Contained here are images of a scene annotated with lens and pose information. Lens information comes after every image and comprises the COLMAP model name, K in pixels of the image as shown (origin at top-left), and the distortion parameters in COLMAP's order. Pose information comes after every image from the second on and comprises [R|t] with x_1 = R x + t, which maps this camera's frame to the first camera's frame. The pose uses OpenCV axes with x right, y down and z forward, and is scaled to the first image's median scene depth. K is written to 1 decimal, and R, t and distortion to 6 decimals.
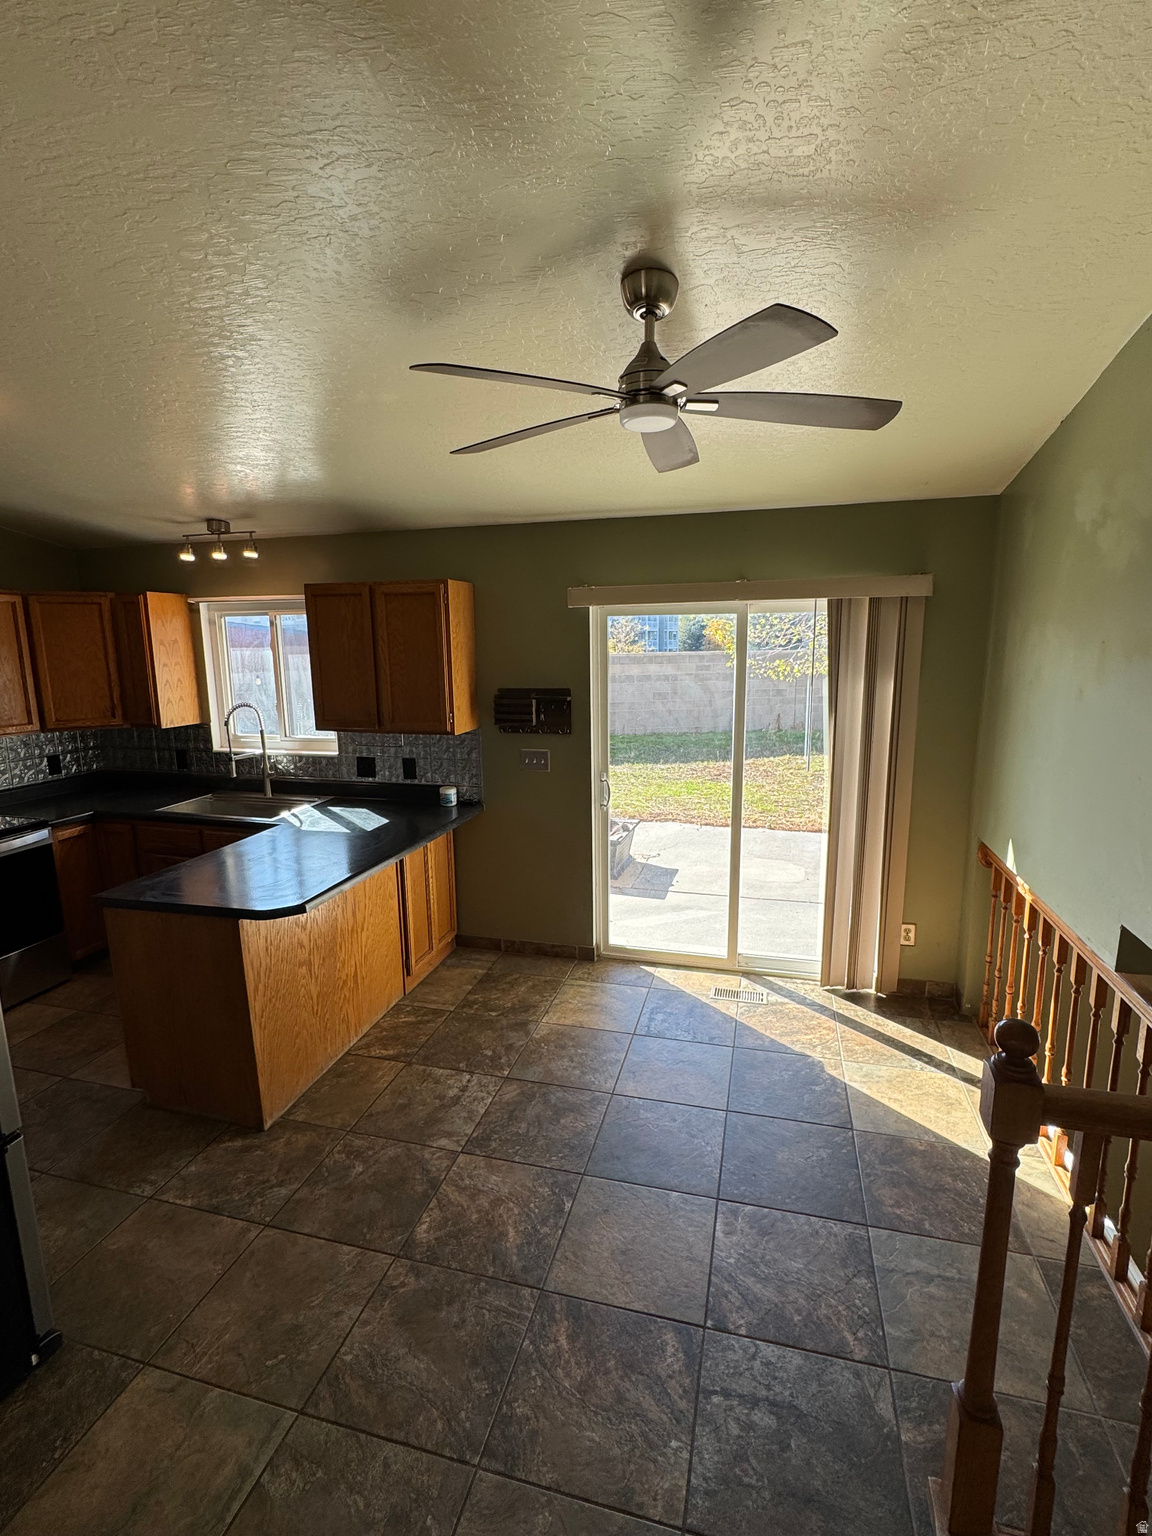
lens RADIAL K [[715.1, 0, 577.5], [0, 715.1, 770.9], [0, 0, 1]] dist [-0.001009, 0.000037]
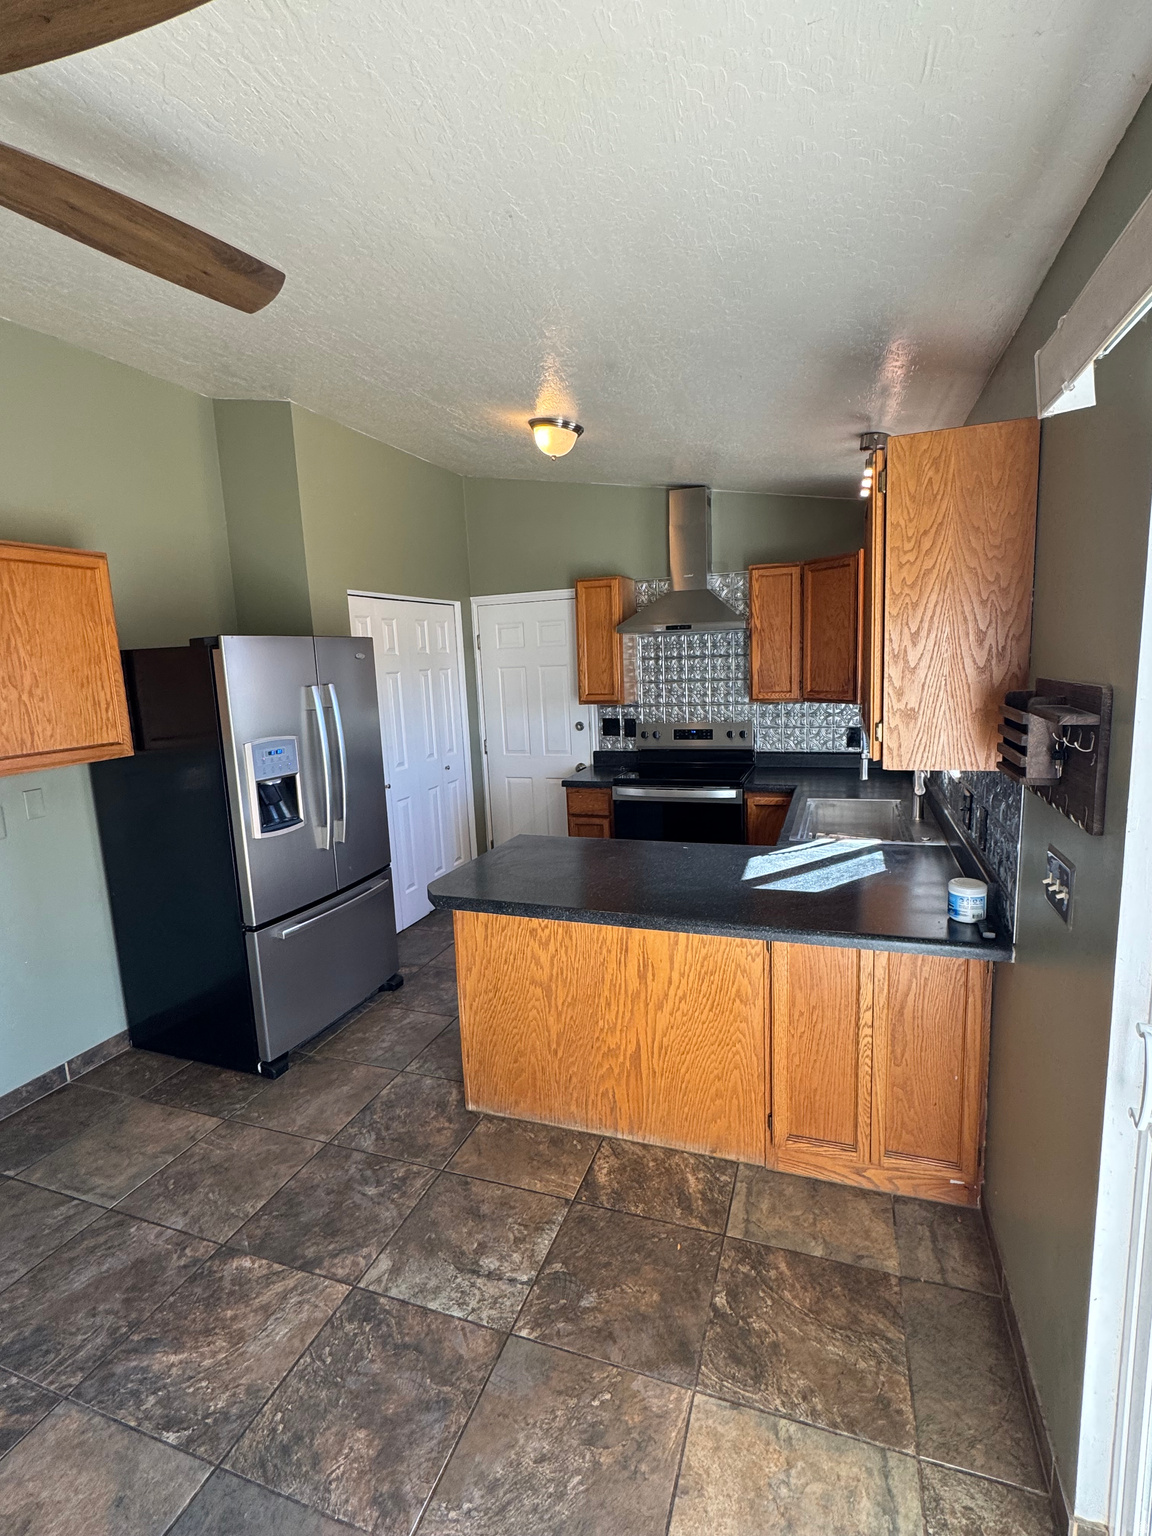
lens RADIAL K [[715.1, 0, 578.6], [0, 715.1, 768.0], [0, 0, 1]] dist [-0.001009, 0.000037]
pose [[-0.077242, 0.169358, -0.982523, 0.367877], [-0.135878, 0.974484, 0.178655, -0.126782], [0.987710, 0.147303, -0.052259, 0.954732]]
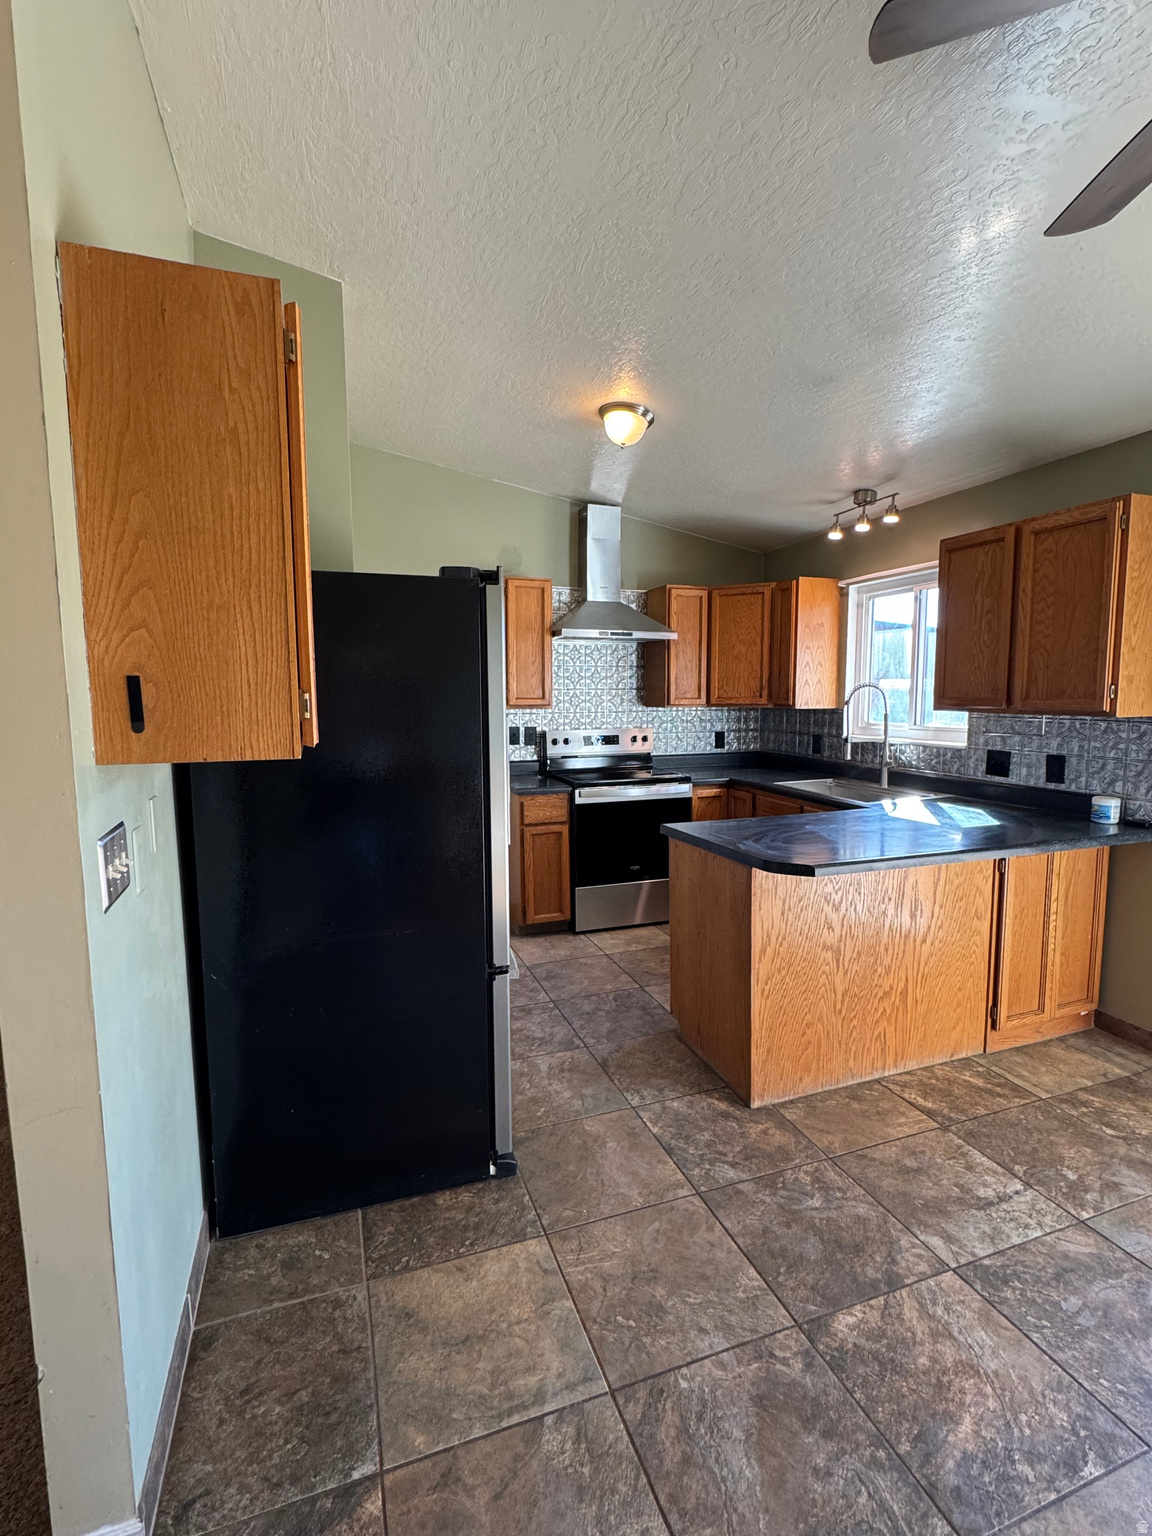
lens RADIAL K [[715.1, 0, 579.1], [0, 715.1, 768.6], [0, 0, 1]] dist [-0.001009, 0.000037]
pose [[0.575037, 0.095132, -0.812578, 0.115471], [-0.147663, 0.988973, 0.011287, 0.080686], [0.804691, 0.113497, 0.582744, 0.202939]]
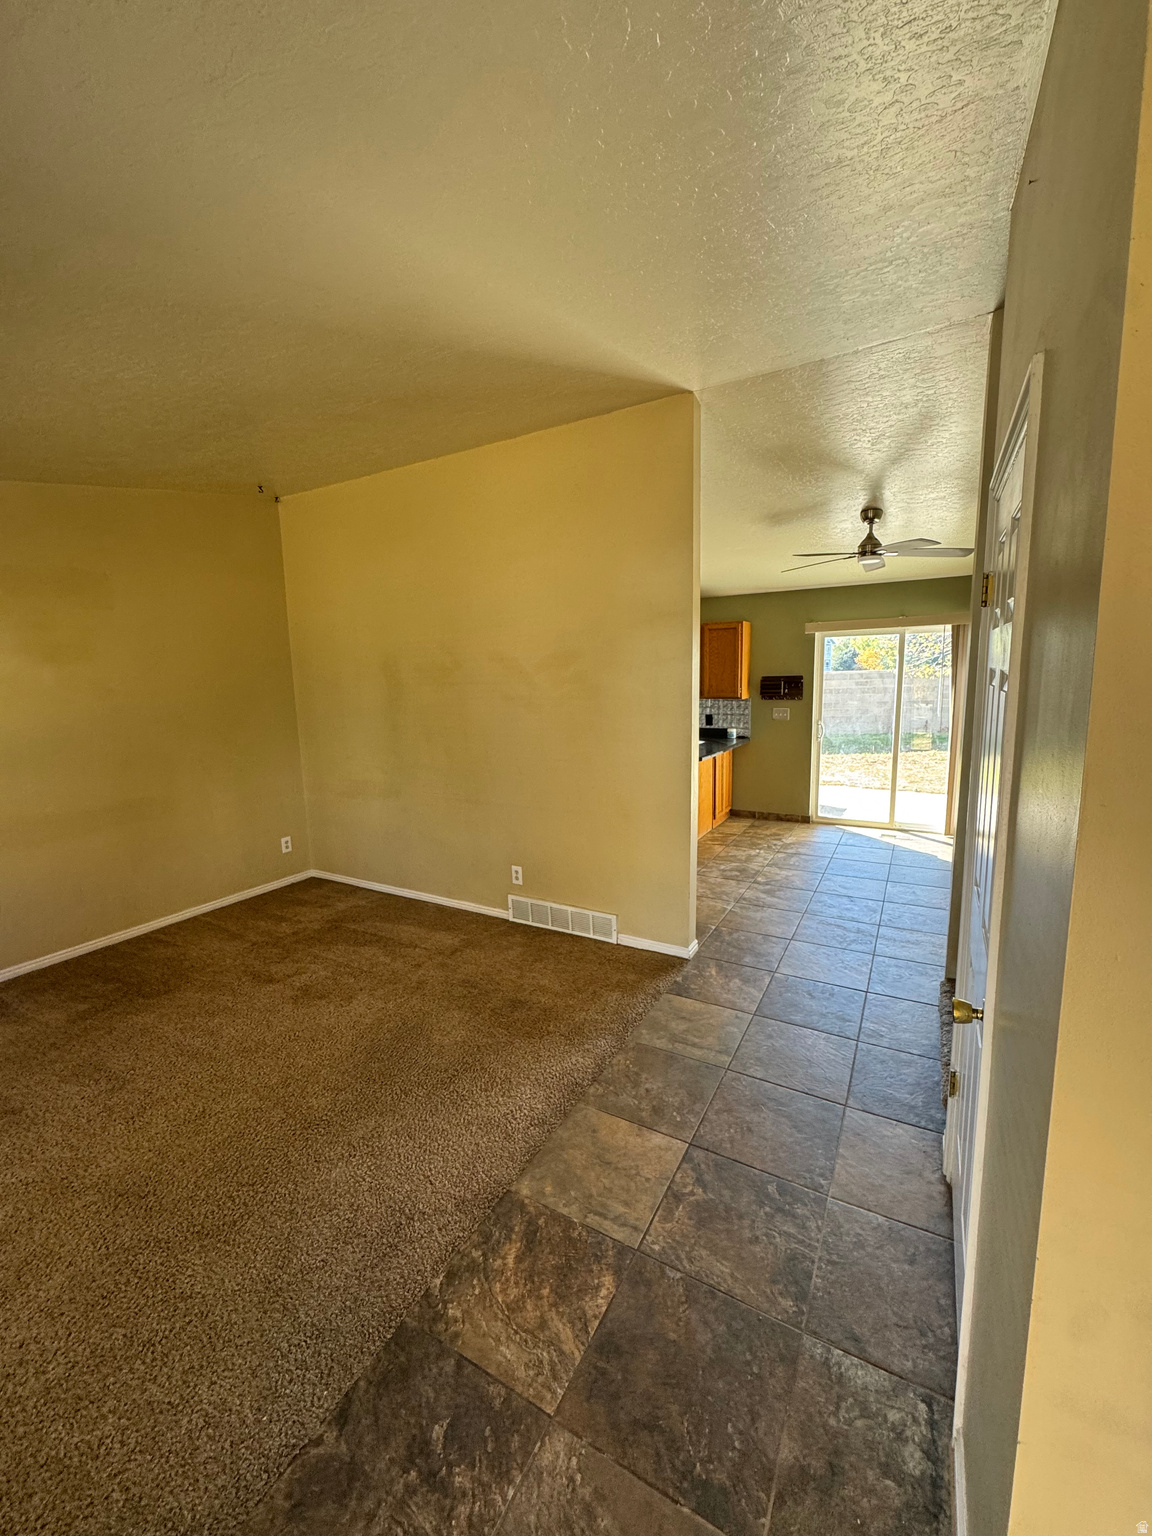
lens RADIAL K [[608.1, 0, 576.2], [0, 608.1, 770.5], [0, 0, 1]] dist [-0.002478, 0.000138]
pose [[0.968221, 0.026540, -0.248682, -0.222909], [-0.030535, 0.999459, -0.012220, 0.212192], [0.248223, 0.019425, 0.968508, -0.866792]]
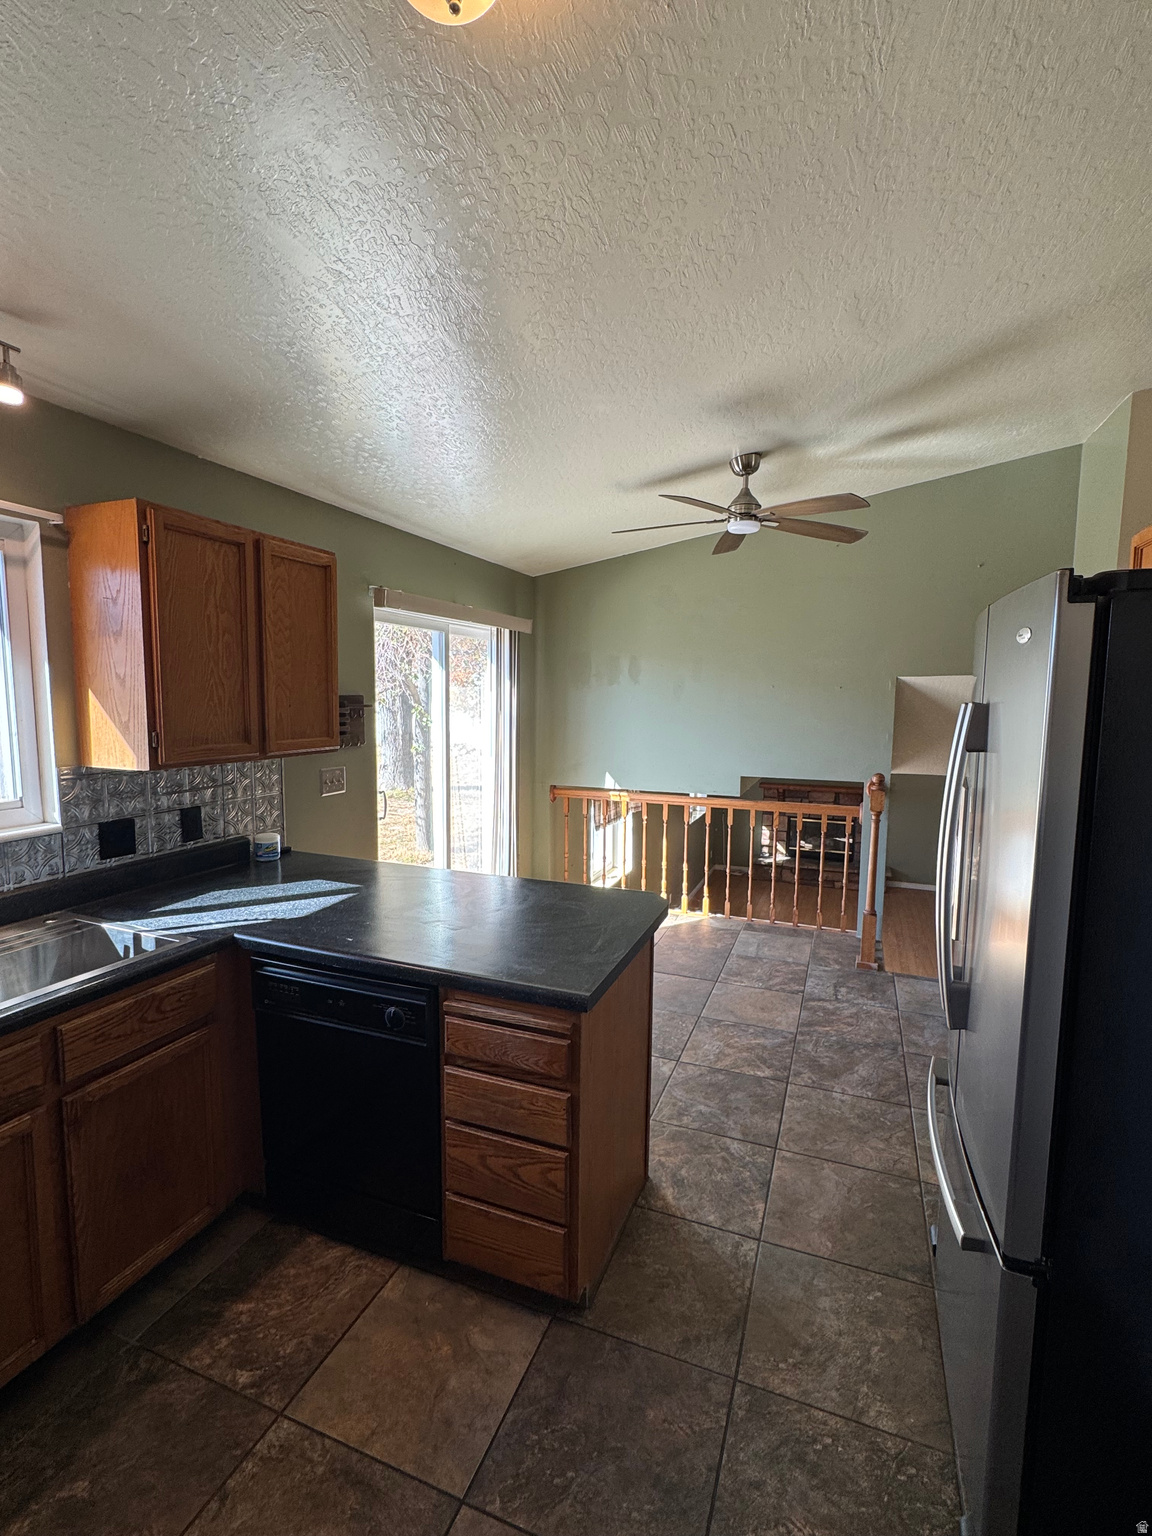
lens RADIAL K [[715.1, 0, 575.8], [0, 715.1, 772.3], [0, 0, 1]] dist [-0.001009, 0.000037]
pose [[0.107182, -0.097722, 0.989425, -1.062859], [0.166979, 0.982792, 0.078978, -0.054120], [-0.980117, 0.156748, 0.121655, 0.759184]]
